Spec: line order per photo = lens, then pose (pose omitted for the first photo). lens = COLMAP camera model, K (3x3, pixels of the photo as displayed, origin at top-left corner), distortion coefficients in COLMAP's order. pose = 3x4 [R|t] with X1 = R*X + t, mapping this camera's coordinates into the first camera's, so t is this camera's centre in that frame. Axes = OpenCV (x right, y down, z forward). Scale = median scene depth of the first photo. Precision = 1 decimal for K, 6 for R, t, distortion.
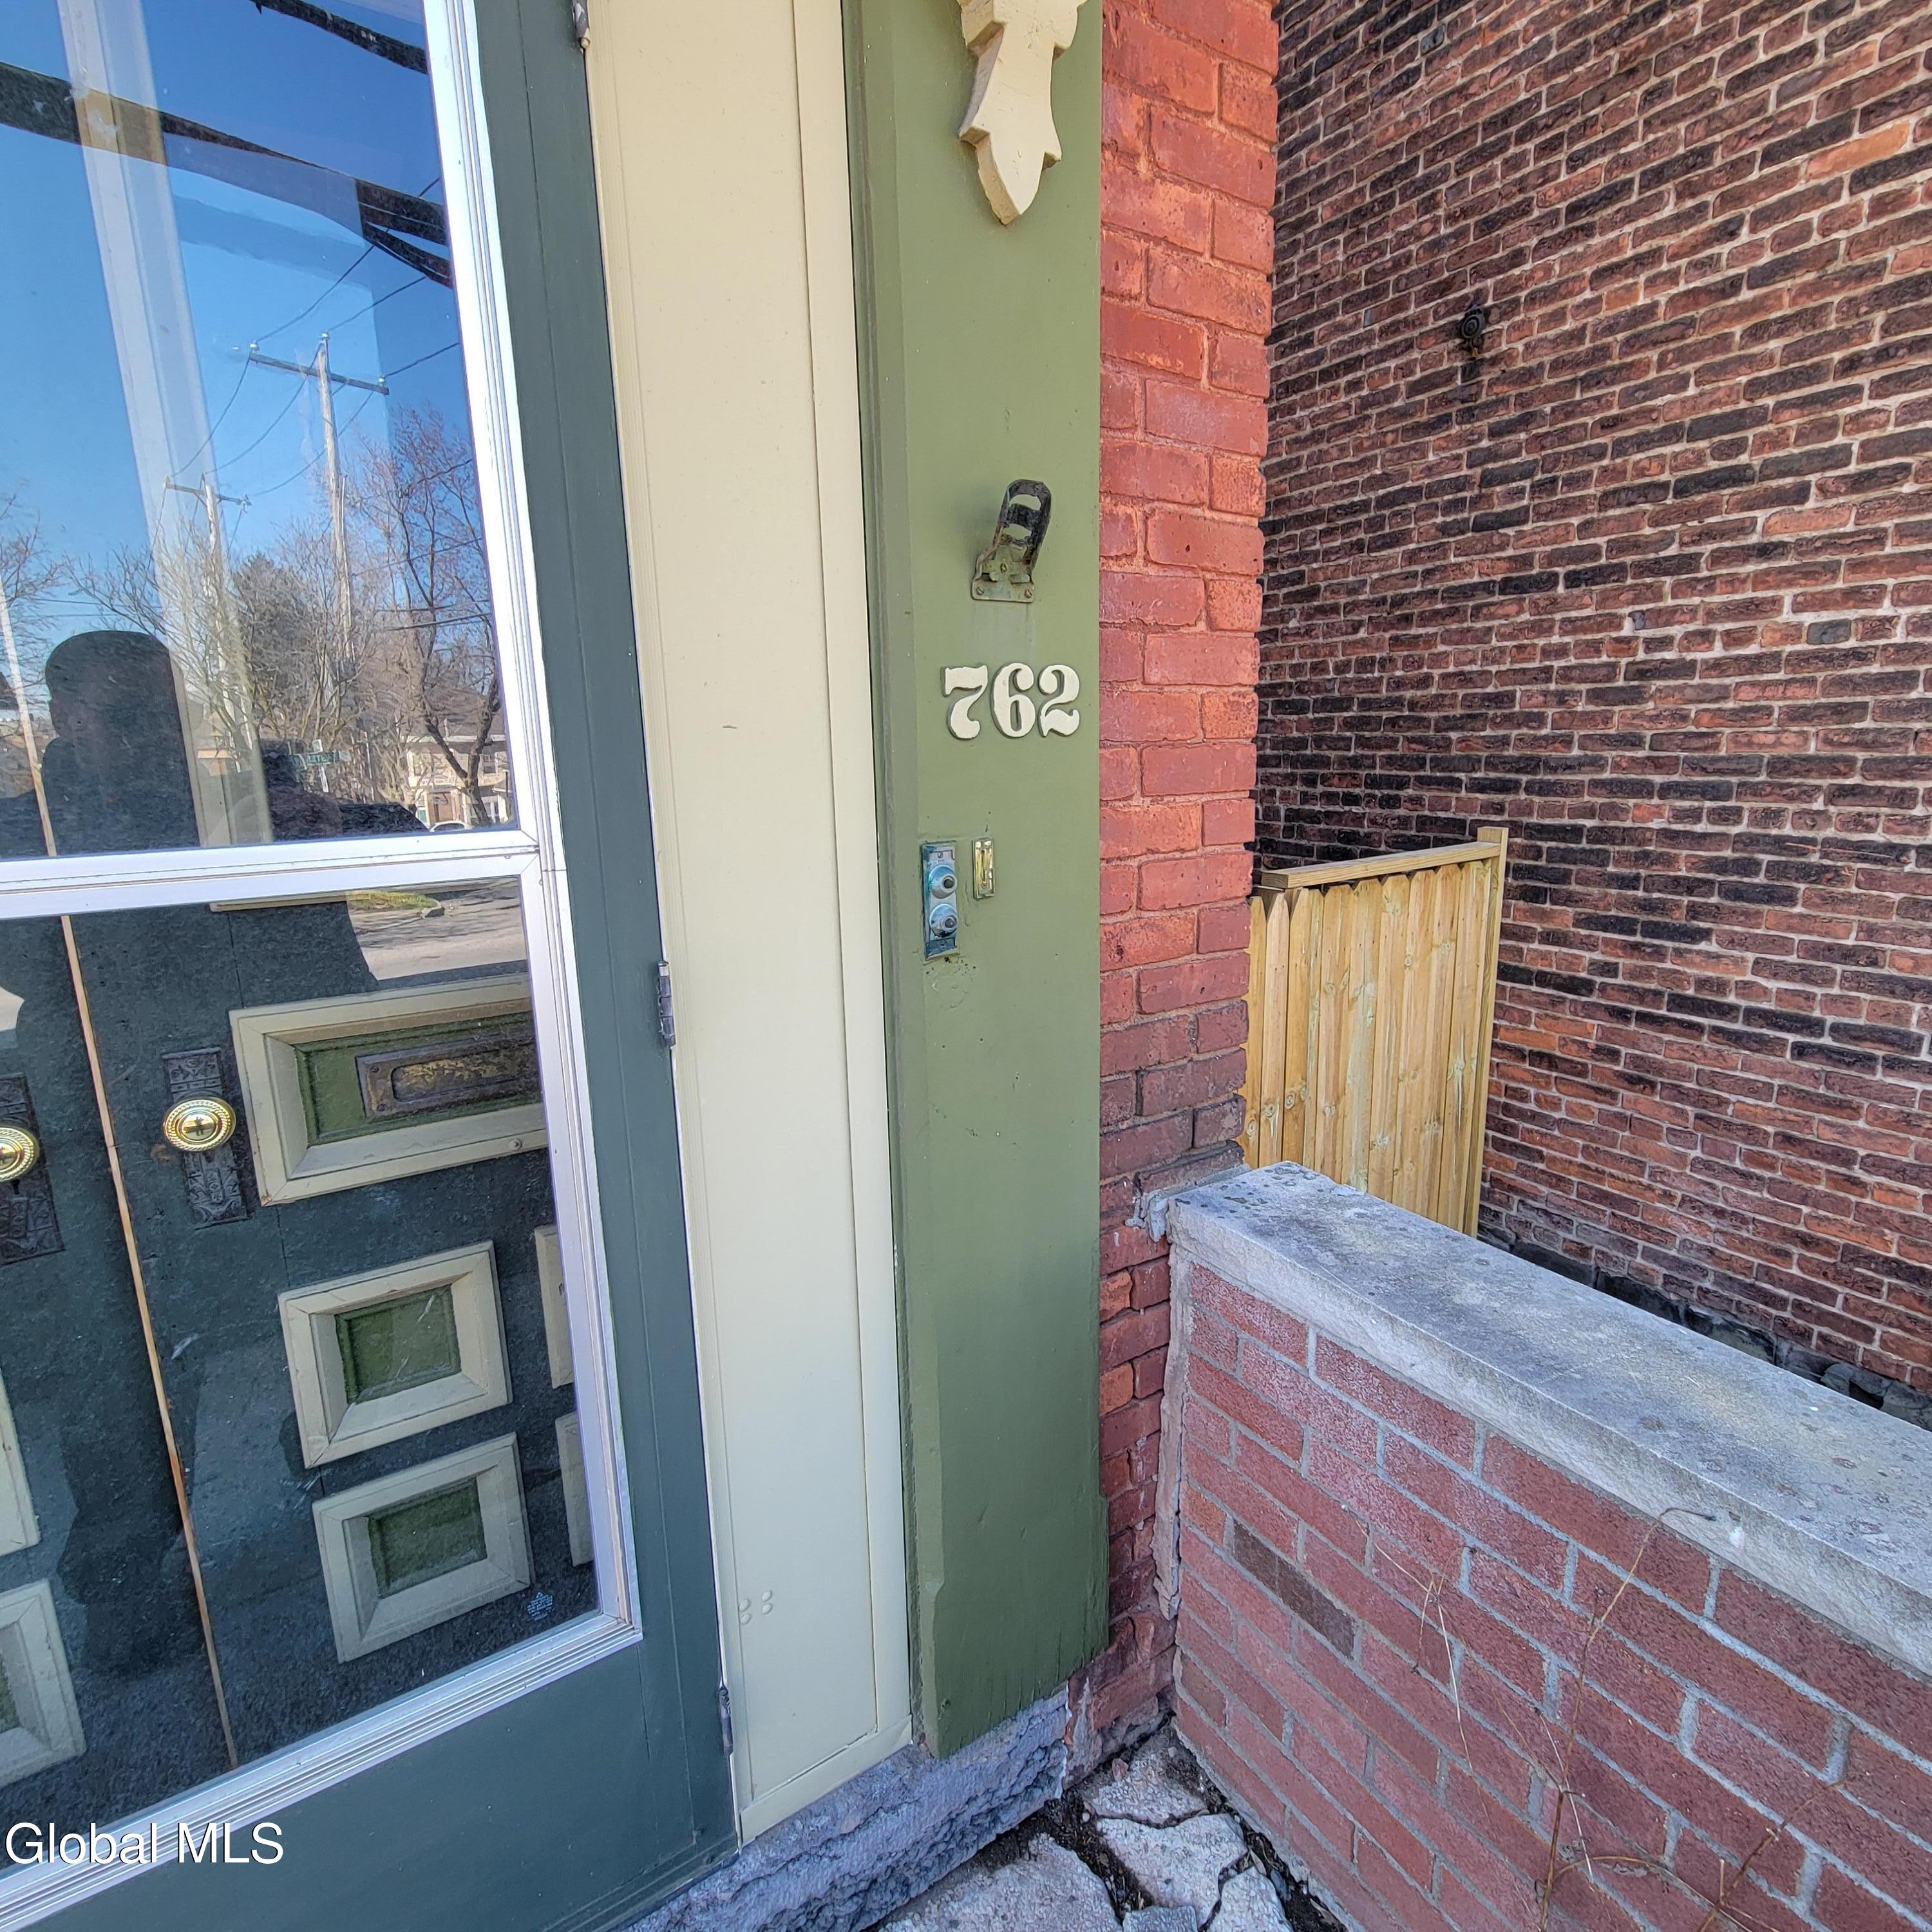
lens RADIAL K [[1043.9, 0, 981.8], [0, 1043.9, 949.3], [0, 0, 1]] dist [0.008456, -0.005456]
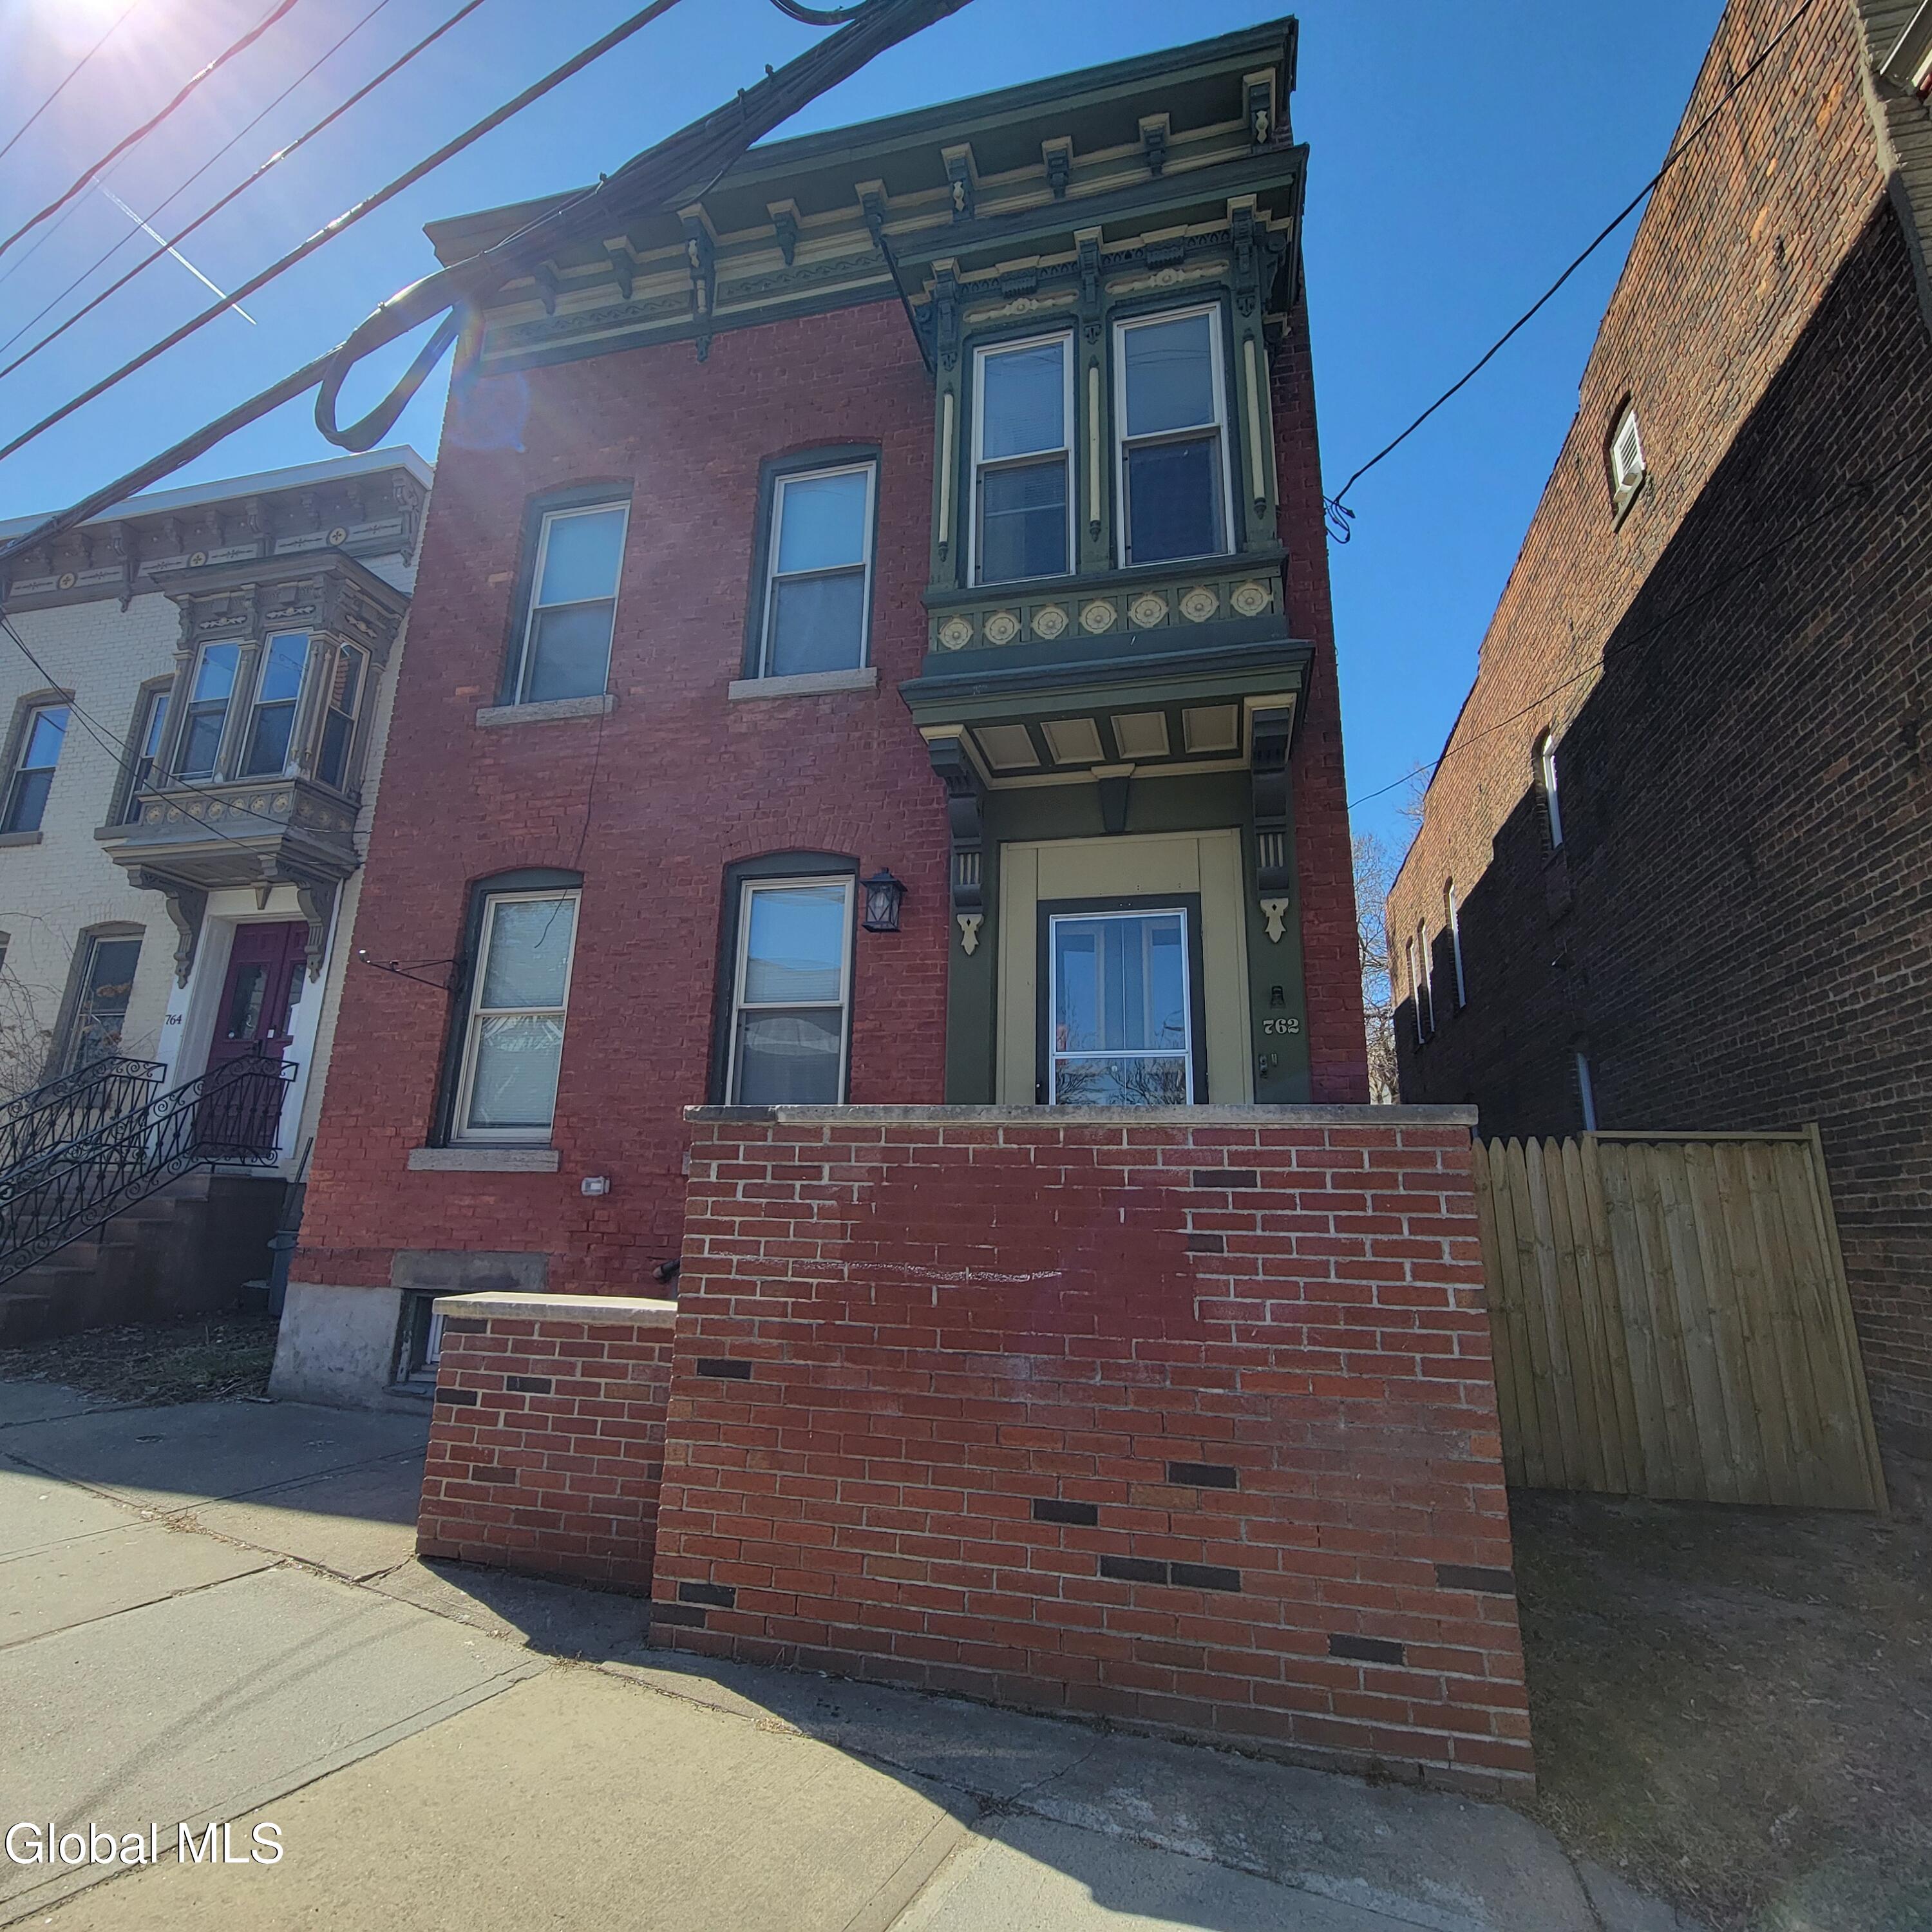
lens RADIAL K [[1043.9, 0, 966.3], [0, 1043.9, 955.2], [0, 0, 1]] dist [0.008456, -0.005456]
pose [[0.687556, -0.147660, -0.710959, 0.839550], [-0.180460, 0.913640, -0.364275, 0.497148], [0.703350, 0.378759, 0.601532, -1.026403]]
